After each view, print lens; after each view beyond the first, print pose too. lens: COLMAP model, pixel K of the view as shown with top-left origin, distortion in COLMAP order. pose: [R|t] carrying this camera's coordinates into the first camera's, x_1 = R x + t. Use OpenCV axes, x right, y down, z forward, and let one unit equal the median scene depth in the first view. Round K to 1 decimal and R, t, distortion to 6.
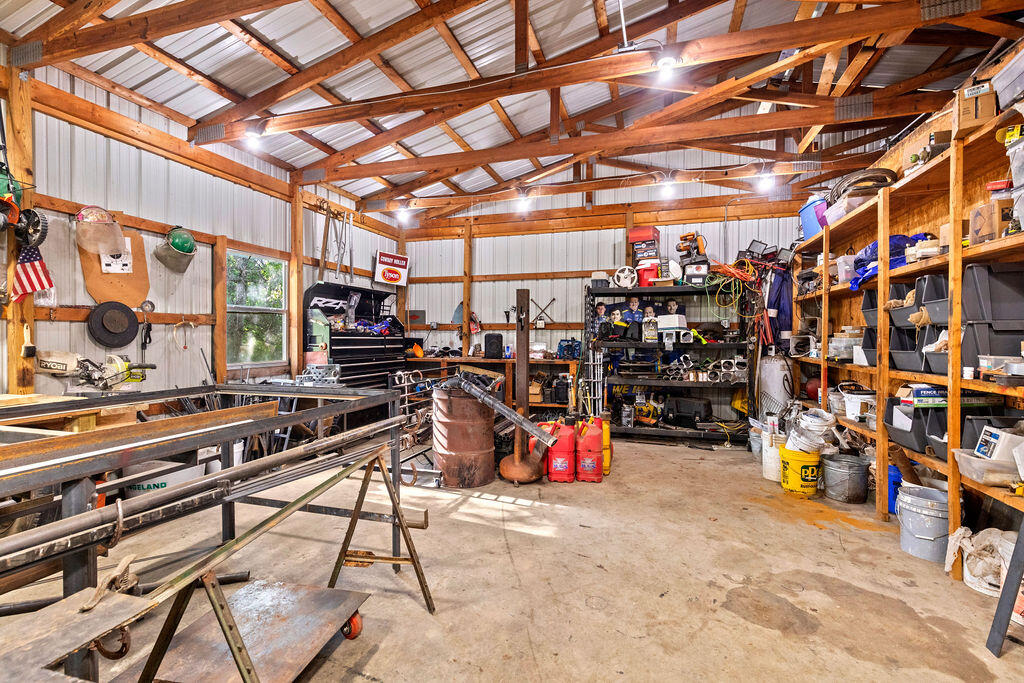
lens RADIAL K [[463.0, 0, 508.1], [0, 463.0, 338.0], [0, 0, 1]] dist [0.001868, -0.000088]
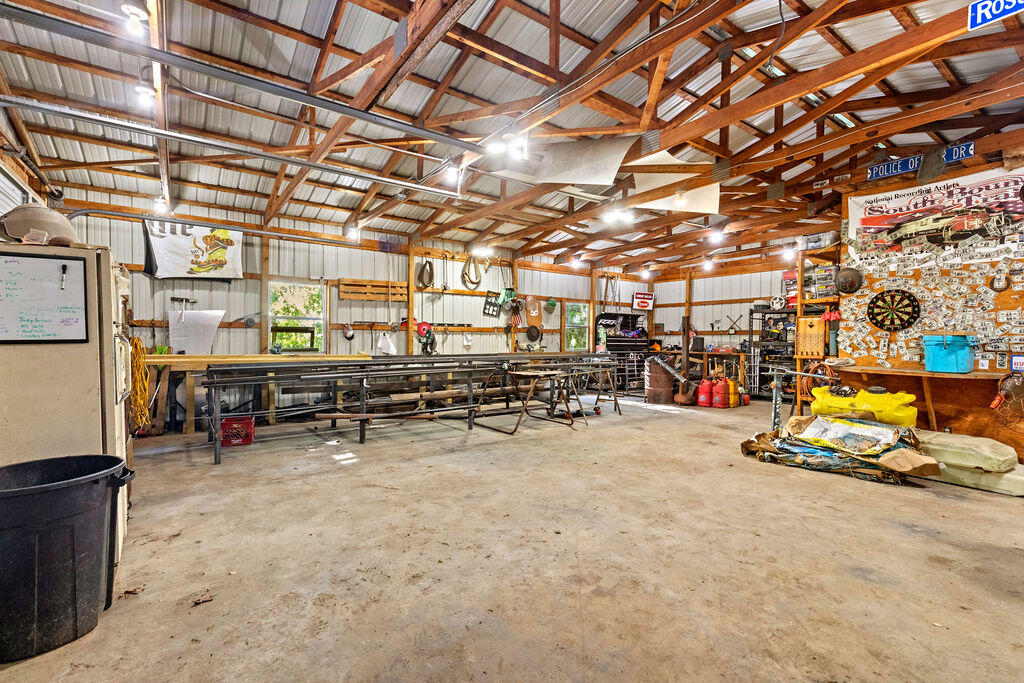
lens RADIAL K [[463.0, 0, 511.9], [0, 463.0, 343.5], [0, 0, 1]] dist [0.001868, -0.000088]
pose [[0.808065, 0.009570, -0.589016, 0.464309], [-0.008587, 0.999953, 0.004467, 0.013951], [0.589031, 0.001448, 0.808109, -0.876381]]
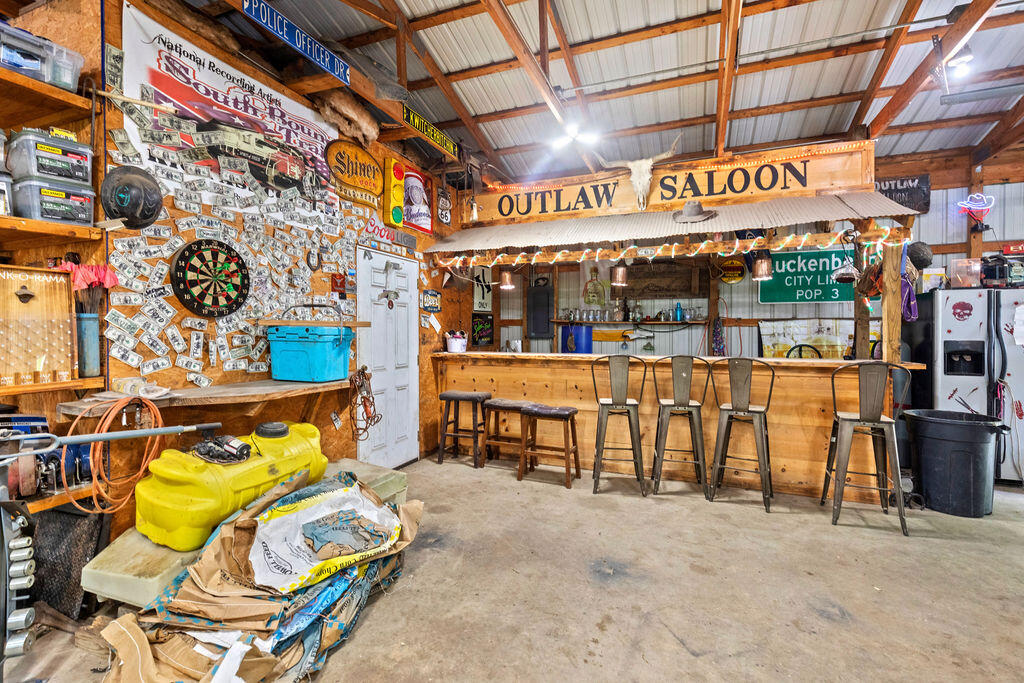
lens RADIAL K [[463.0, 0, 508.8], [0, 463.0, 336.2], [0, 0, 1]] dist [0.001868, -0.000088]
pose [[0.080782, -0.015553, 0.996610, -0.129352], [0.012471, 0.999816, 0.014592, -0.002070], [-0.996654, 0.011250, 0.080961, 0.375485]]
